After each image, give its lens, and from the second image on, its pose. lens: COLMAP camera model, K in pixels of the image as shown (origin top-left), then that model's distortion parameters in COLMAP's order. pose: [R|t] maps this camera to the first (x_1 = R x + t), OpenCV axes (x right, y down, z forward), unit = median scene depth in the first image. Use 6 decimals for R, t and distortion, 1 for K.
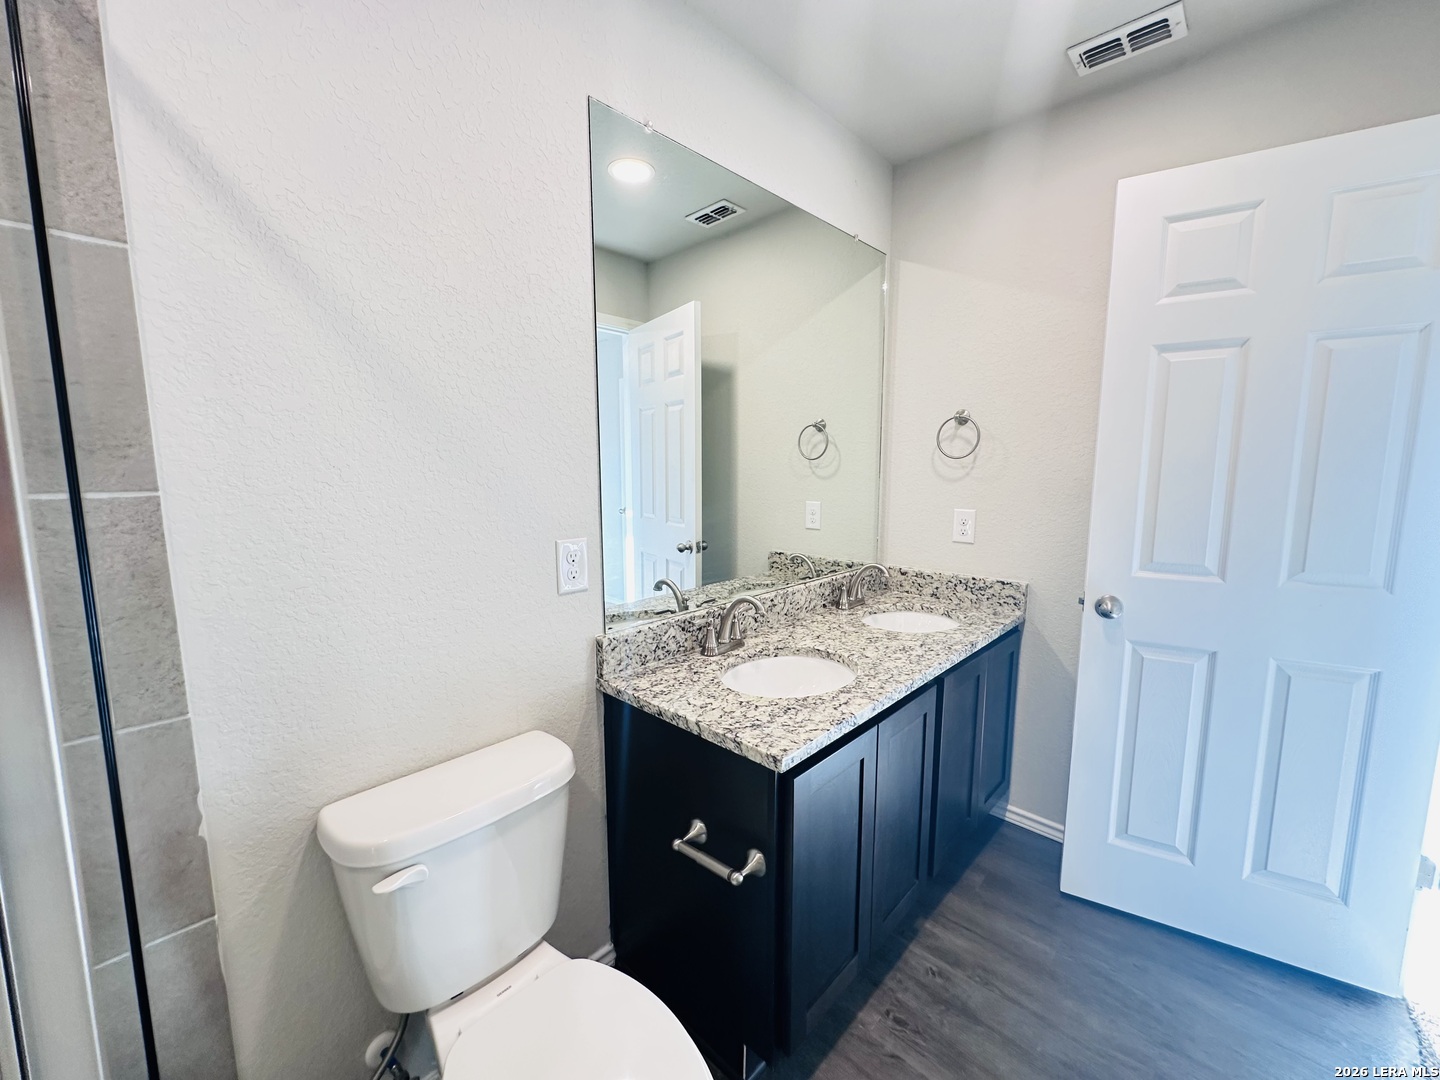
lens RADIAL K [[575.8, 0, 720.9], [0, 575.8, 537.0], [0, 0, 1]] dist [-0.005880, 0.001376]
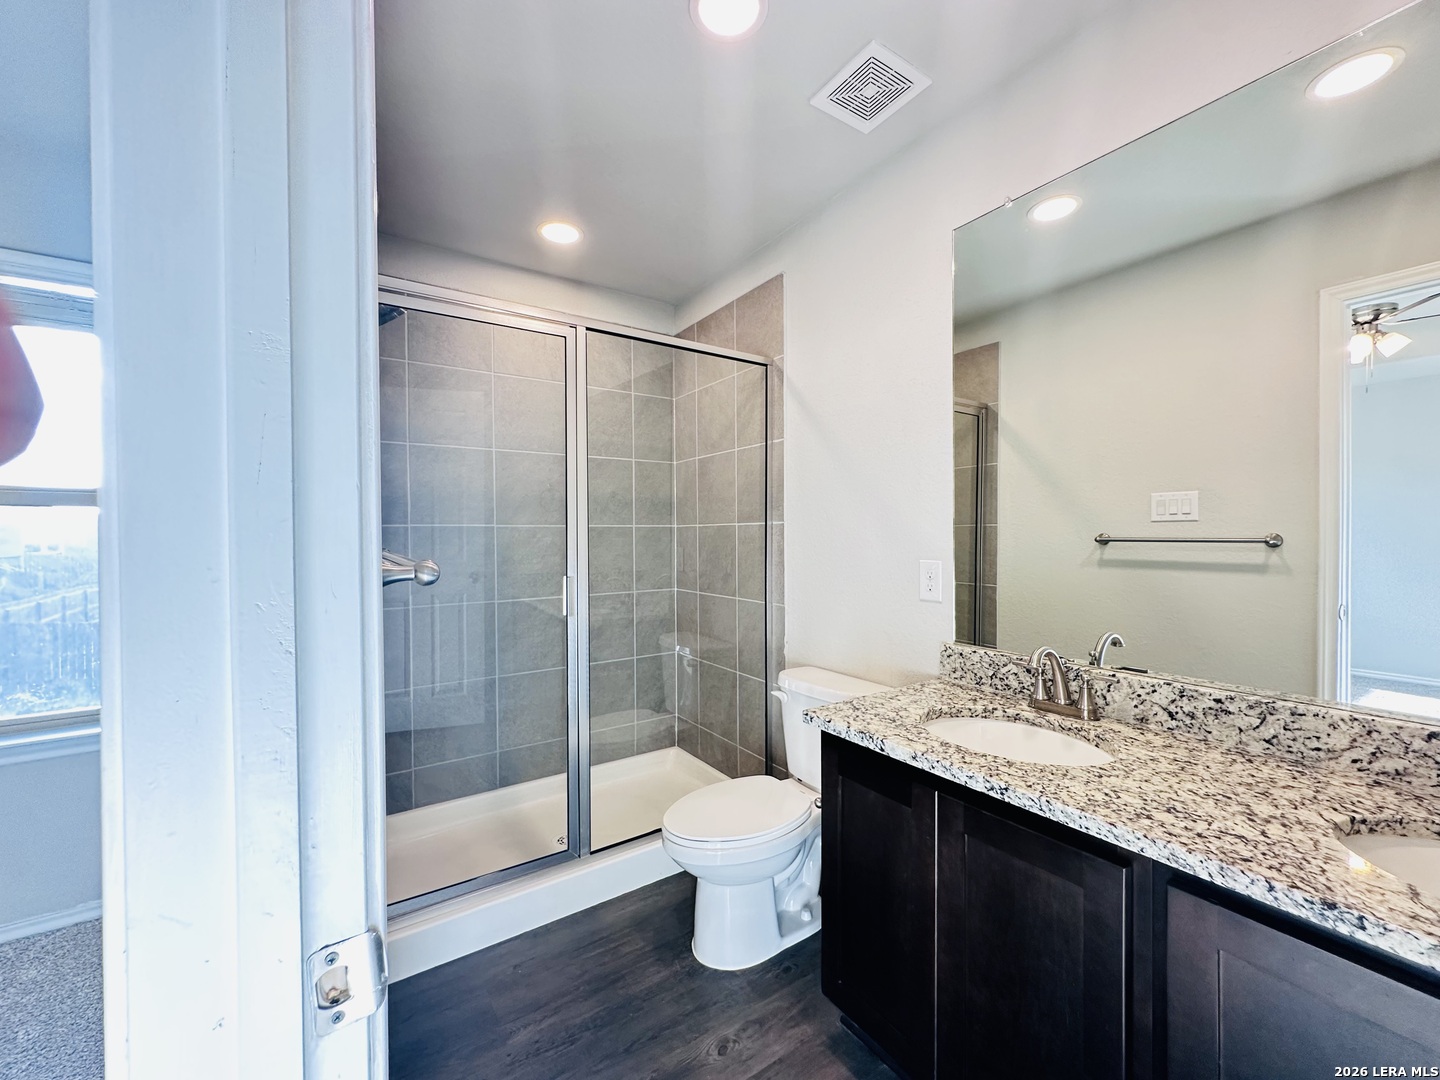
lens RADIAL K [[575.8, 0, 725.8], [0, 575.8, 541.5], [0, 0, 1]] dist [-0.005880, 0.001376]
pose [[-0.209911, 0.012008, -0.977647, 0.982609], [-0.116780, 0.992458, 0.037264, -0.029549], [0.970721, 0.121992, -0.206926, 0.701234]]
